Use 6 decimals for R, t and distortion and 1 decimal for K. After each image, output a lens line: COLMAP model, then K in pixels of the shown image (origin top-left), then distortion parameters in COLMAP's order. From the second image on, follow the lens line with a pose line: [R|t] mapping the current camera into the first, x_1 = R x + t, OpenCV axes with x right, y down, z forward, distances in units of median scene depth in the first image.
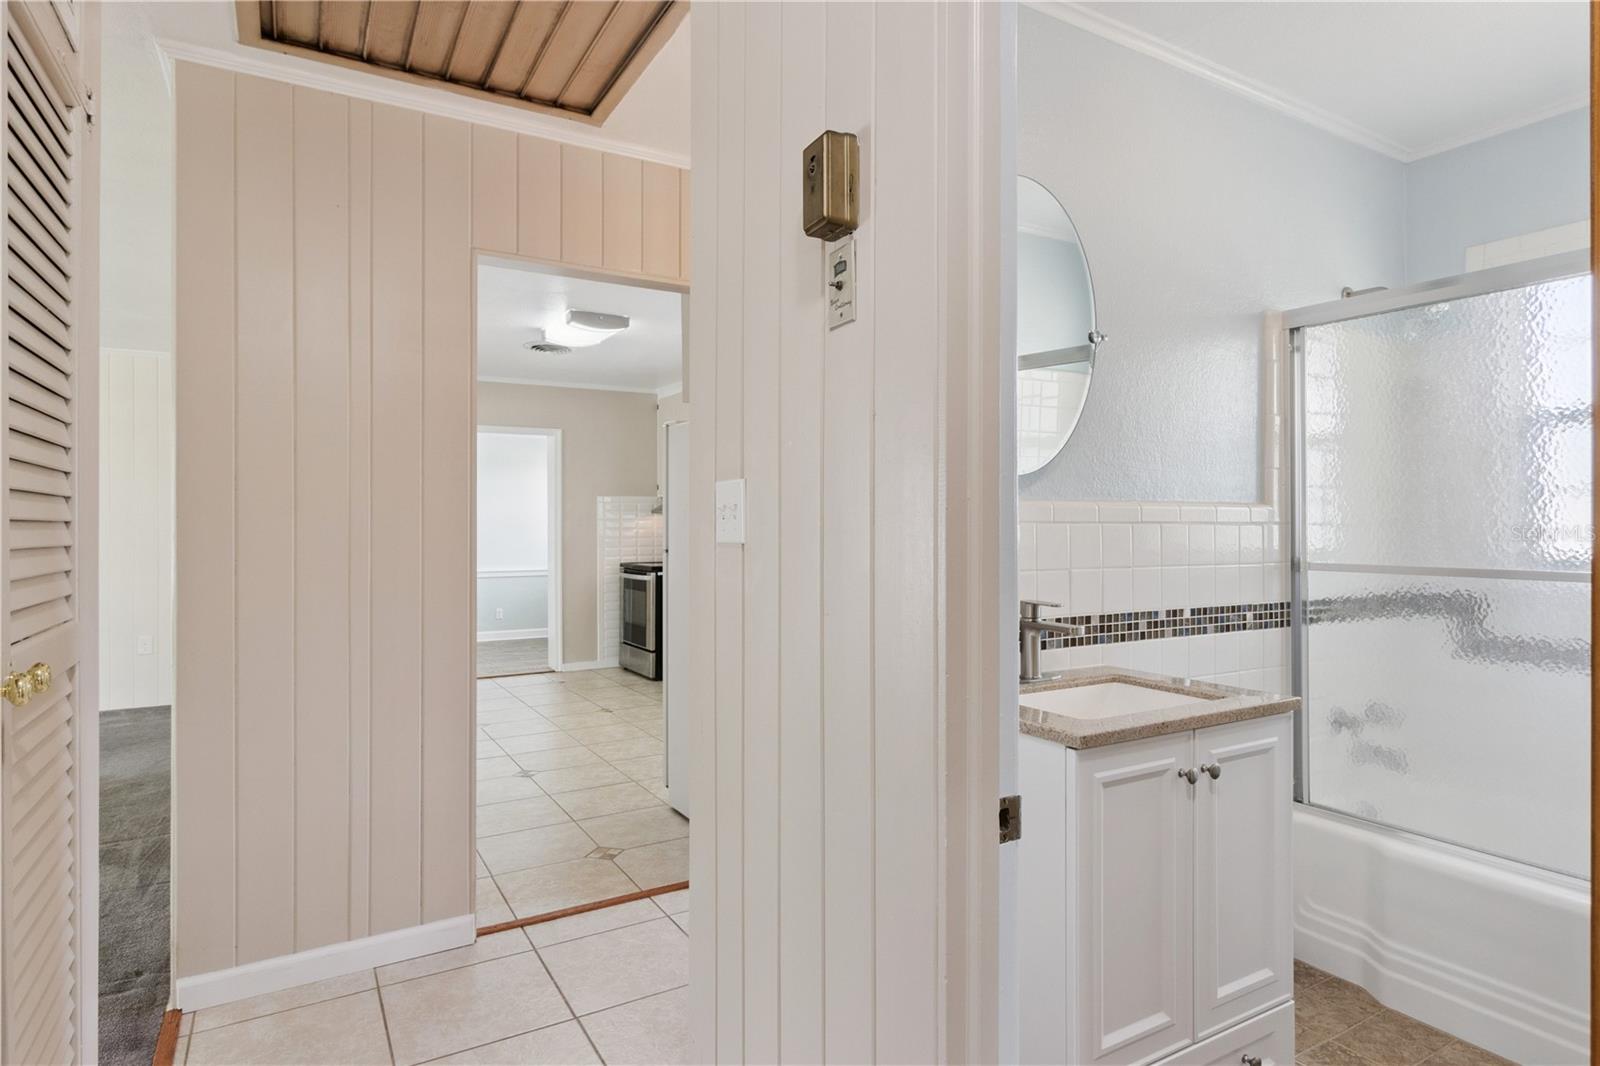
lens RADIAL K [[875.9, 0, 783.9], [0, 875.9, 515.2], [0, 0, 1]] dist [-0.003821, -0.000110]
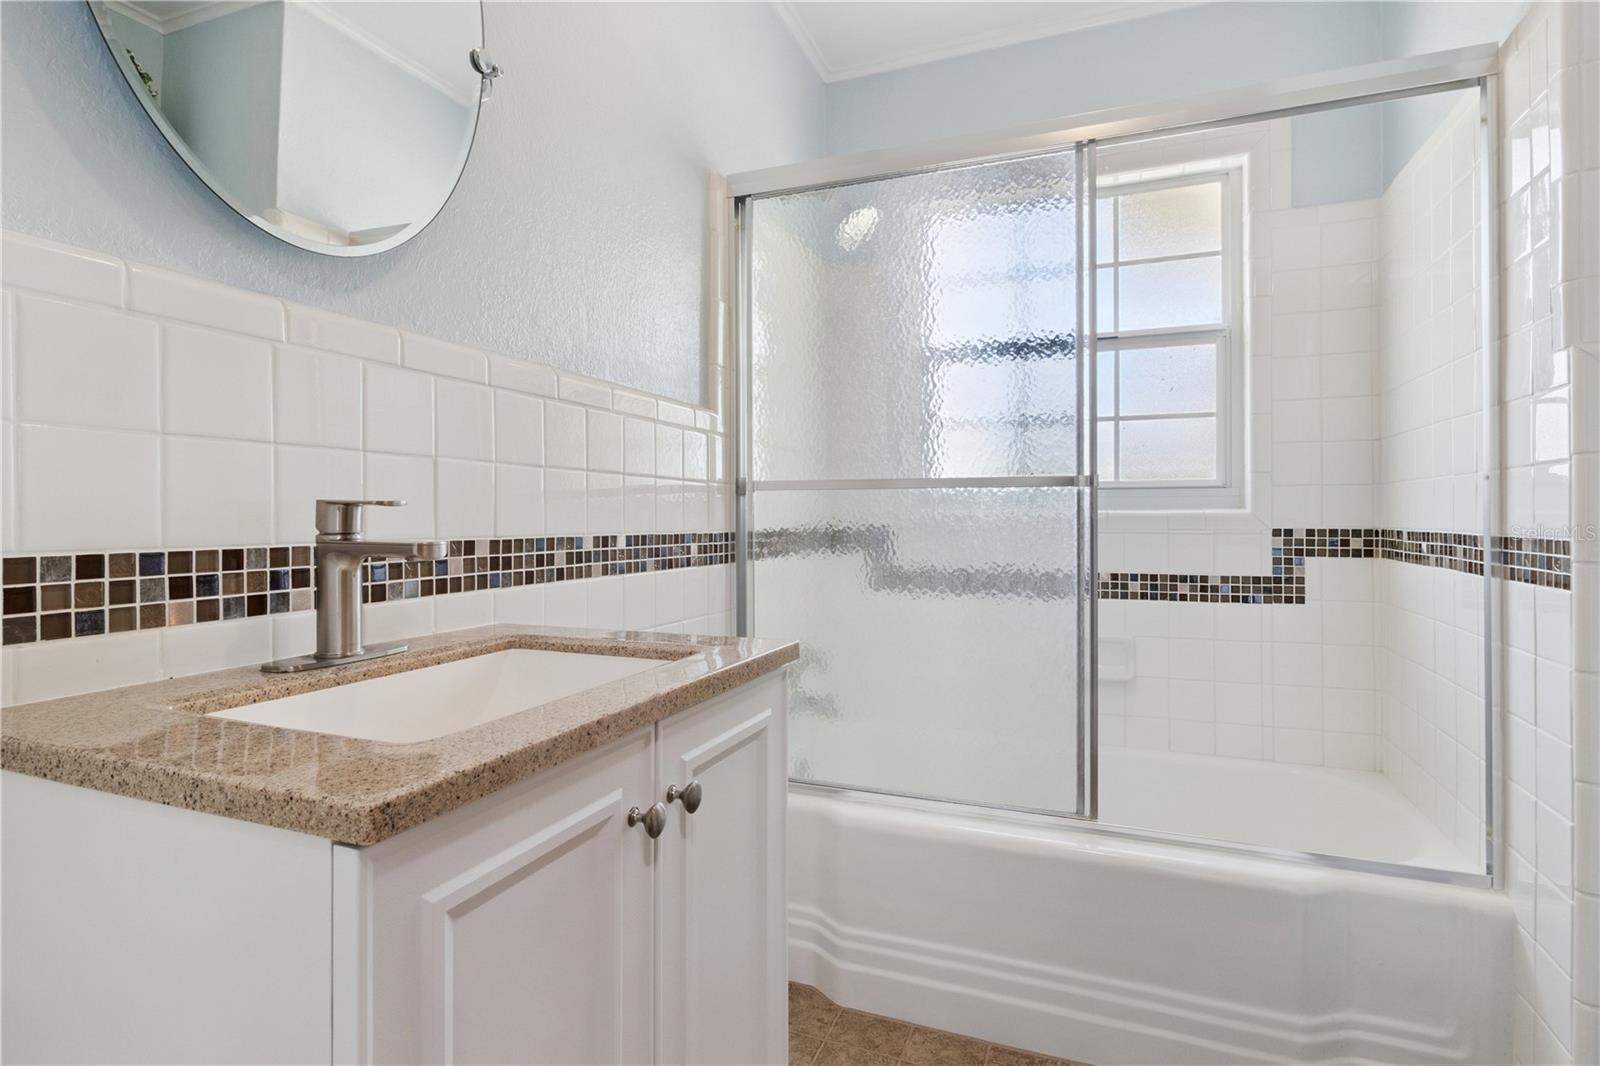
lens RADIAL K [[815.3, 0, 783.8], [0, 815.3, 515.2], [0, 0, 1]] dist [-0.002406, 0.000209]
pose [[0.794921, -0.001616, 0.606711, 0.172689], [-0.003782, 0.999964, 0.007619, 0.087084], [-0.606701, -0.008351, 0.794886, 0.413554]]
